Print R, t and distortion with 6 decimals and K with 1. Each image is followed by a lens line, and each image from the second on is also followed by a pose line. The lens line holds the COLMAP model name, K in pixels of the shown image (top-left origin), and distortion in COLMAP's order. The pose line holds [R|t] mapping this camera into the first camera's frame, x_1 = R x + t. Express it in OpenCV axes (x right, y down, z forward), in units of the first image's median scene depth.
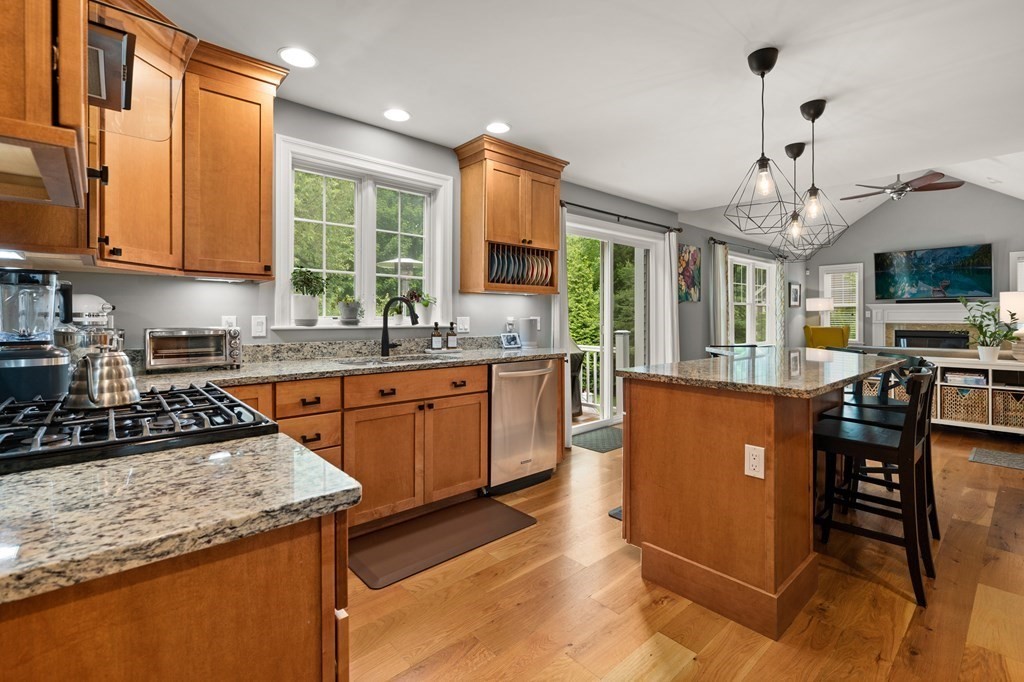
lens RADIAL K [[465.5, 0, 512.6], [0, 465.5, 317.5], [0, 0, 1]] dist [-0.000349, -0.000080]
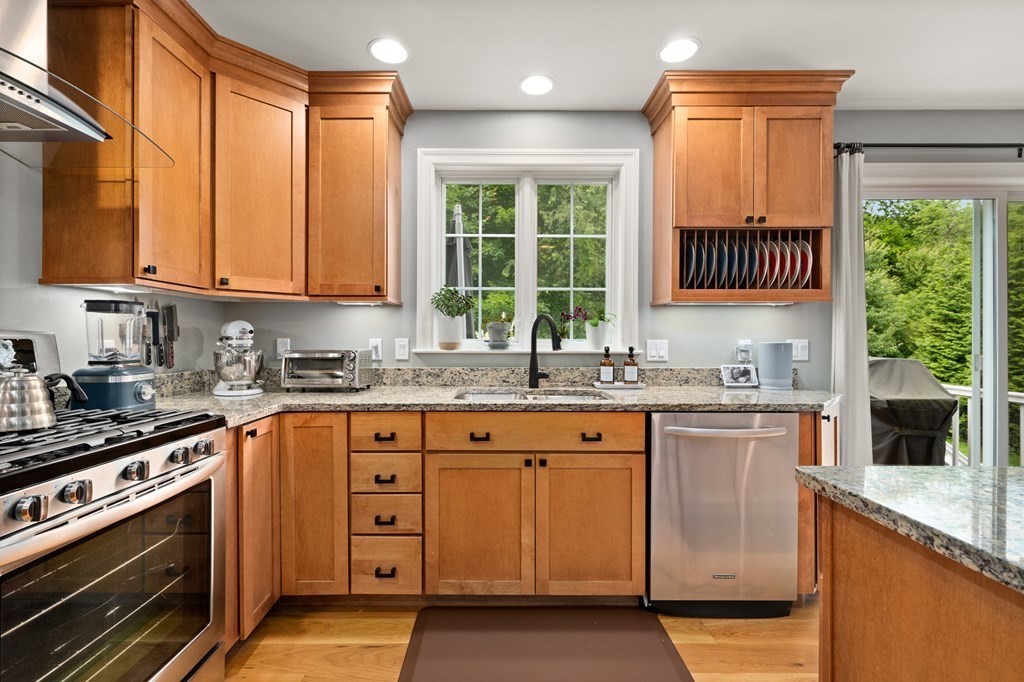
lens RADIAL K [[454.5, 0, 496.4], [0, 454.5, 339.2], [0, 0, 1]] dist [-0.000580, 0.000154]
pose [[0.745675, 0.000115, -0.666310, 0.217722], [-0.000645, 1.000000, -0.000548, -0.001854], [0.666310, 0.000838, 0.745675, 0.379727]]
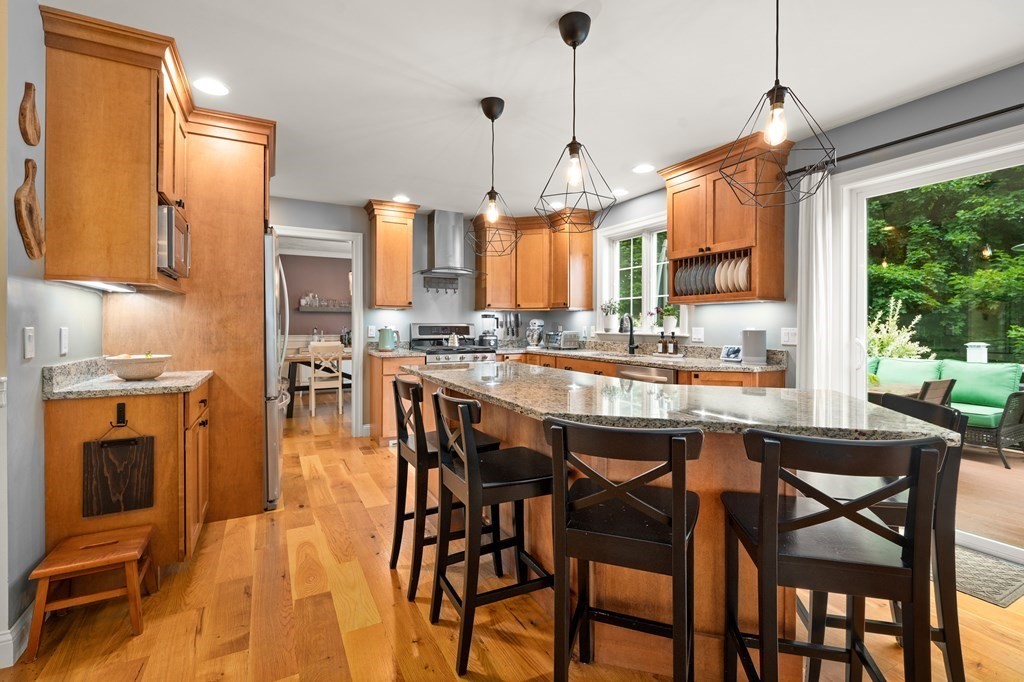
lens RADIAL K [[458.7, 0, 518.7], [0, 458.7, 335.7], [0, 0, 1]] dist [0.000267, 0.000138]
pose [[-0.226675, 0.020354, -0.973758, 1.276334], [-0.004491, 0.999749, 0.021942, -0.004695], [0.973960, 0.009346, -0.226527, 1.026012]]
